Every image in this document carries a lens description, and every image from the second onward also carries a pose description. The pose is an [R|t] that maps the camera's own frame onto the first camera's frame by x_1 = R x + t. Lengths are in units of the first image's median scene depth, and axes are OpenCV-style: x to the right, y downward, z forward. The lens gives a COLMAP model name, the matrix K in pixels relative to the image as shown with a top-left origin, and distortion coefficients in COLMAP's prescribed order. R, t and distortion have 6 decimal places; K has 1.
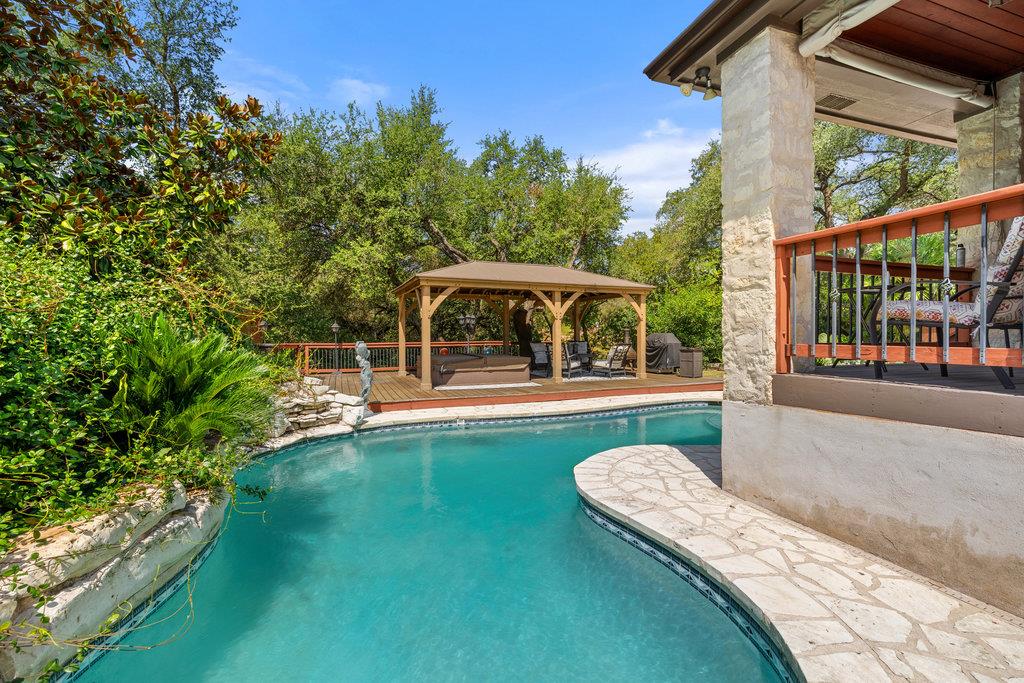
lens RADIAL K [[426.1, 0, 512.4], [0, 426.1, 339.4], [0, 0, 1]] dist [0.002079, -0.000165]
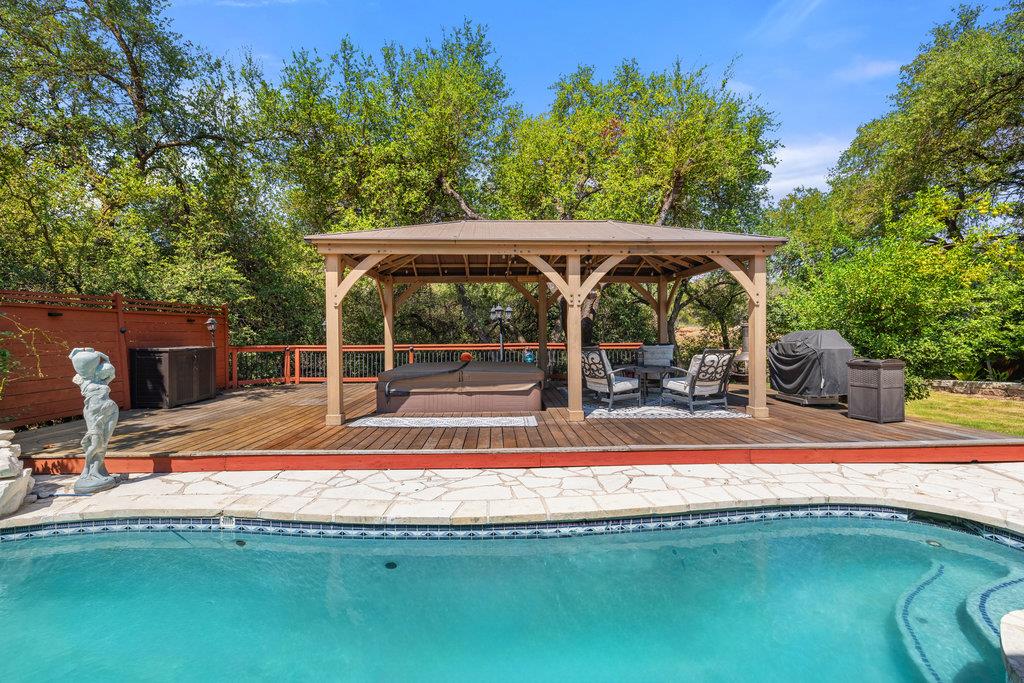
lens RADIAL K [[426.1, 0, 510.7], [0, 426.1, 339.1], [0, 0, 1]] dist [0.002079, -0.000165]
pose [[0.938416, 0.001662, -0.345503, 0.199018], [-0.000758, 0.999996, 0.002750, -0.004989], [0.345506, -0.002319, 0.938414, 0.403597]]
